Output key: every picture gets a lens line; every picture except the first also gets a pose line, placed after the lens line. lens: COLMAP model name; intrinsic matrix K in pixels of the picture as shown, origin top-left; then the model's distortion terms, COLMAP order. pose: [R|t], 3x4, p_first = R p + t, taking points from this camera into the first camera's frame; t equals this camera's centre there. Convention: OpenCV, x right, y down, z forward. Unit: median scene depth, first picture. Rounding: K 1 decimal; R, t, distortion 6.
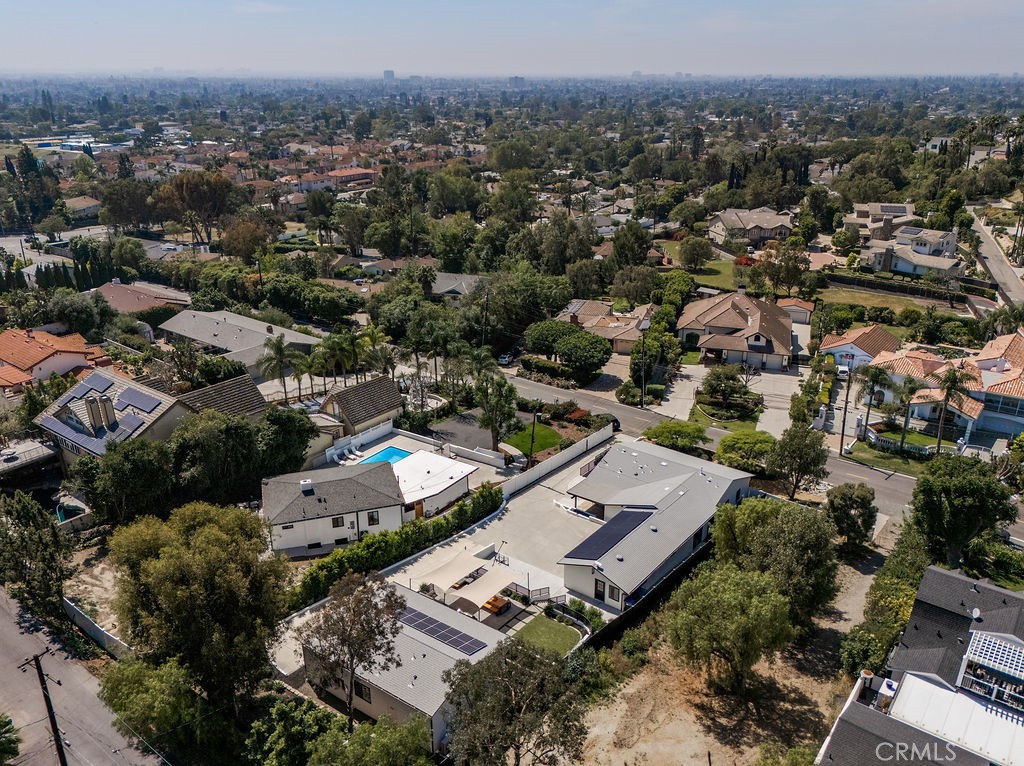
lens RADIAL K [[779.2, 0, 513.6], [0, 779.2, 386.7], [0, 0, 1]] dist [0.054980, -0.026369]
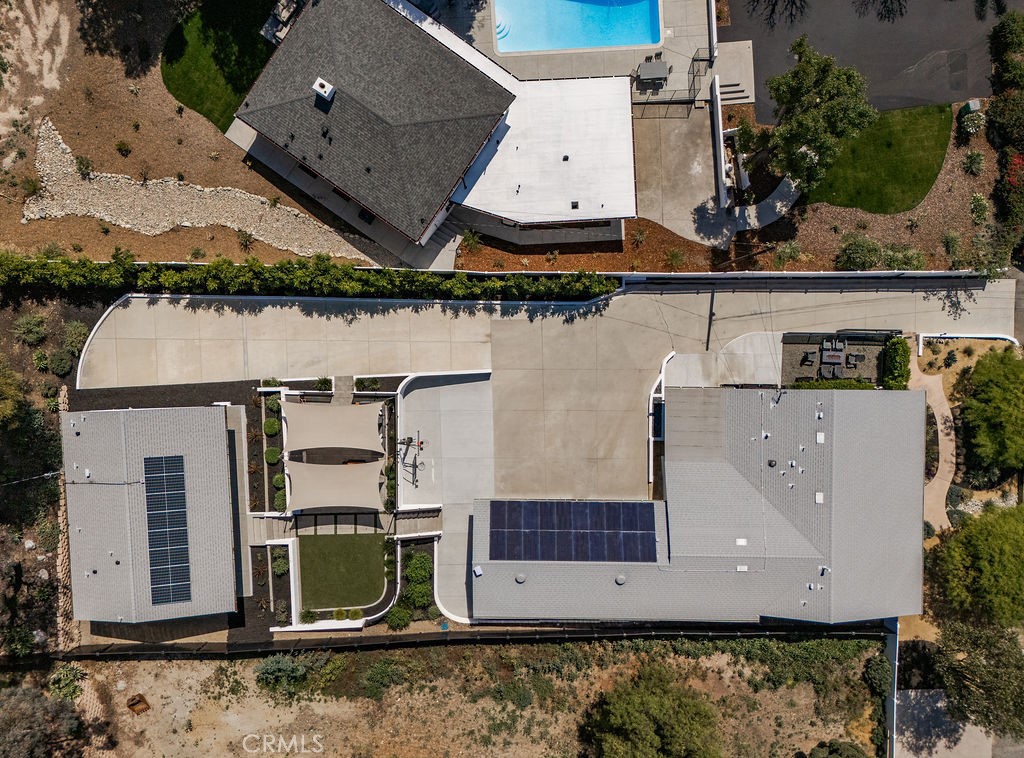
lens RADIAL K [[779.2, 0, 512.0], [0, 779.2, 381.7], [0, 0, 1]] dist [0.054980, -0.026369]
pose [[0.610728, 0.791632, 0.018181, -0.014882], [-0.291588, 0.203488, 0.934649, -0.332470], [0.736199, -0.576117, 0.355106, 0.607688]]
